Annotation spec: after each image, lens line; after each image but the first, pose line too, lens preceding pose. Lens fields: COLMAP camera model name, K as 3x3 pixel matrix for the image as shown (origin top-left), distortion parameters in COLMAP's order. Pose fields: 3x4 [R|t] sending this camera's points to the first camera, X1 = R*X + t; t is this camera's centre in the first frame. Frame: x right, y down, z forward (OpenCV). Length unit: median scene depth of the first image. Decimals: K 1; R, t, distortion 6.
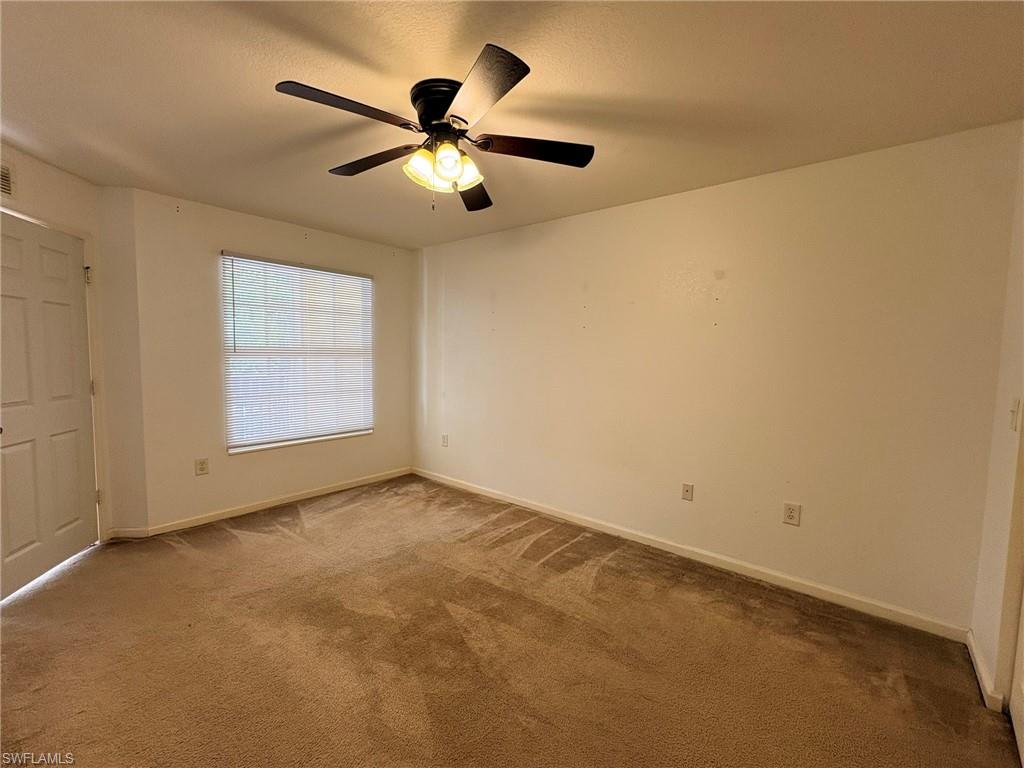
lens RADIAL K [[439.4, 0, 512.0], [0, 439.4, 384.0], [0, 0, 1]] dist [0.000321, 0.000050]
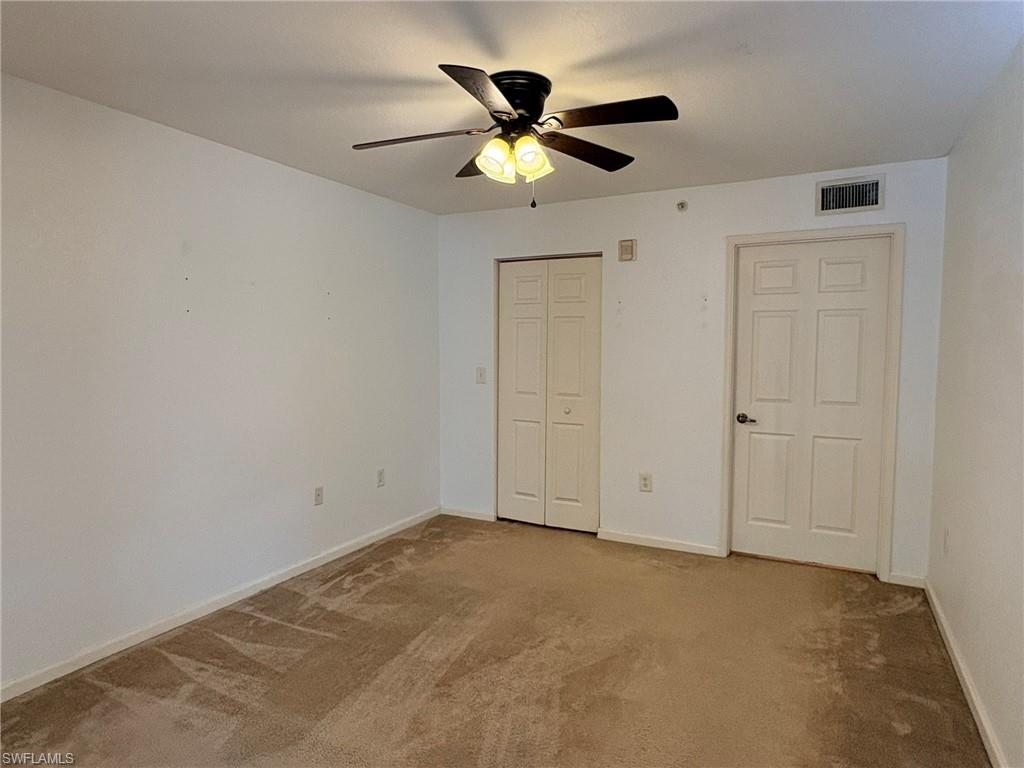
lens RADIAL K [[611.1, 0, 513.0], [0, 611.1, 388.4], [0, 0, 1]] dist [-0.001999, -0.000318]
pose [[-0.194260, -0.092347, 0.976594, -0.863896], [0.085129, 0.990216, 0.110568, -0.083561], [-0.977249, 0.104615, -0.184498, 0.748634]]
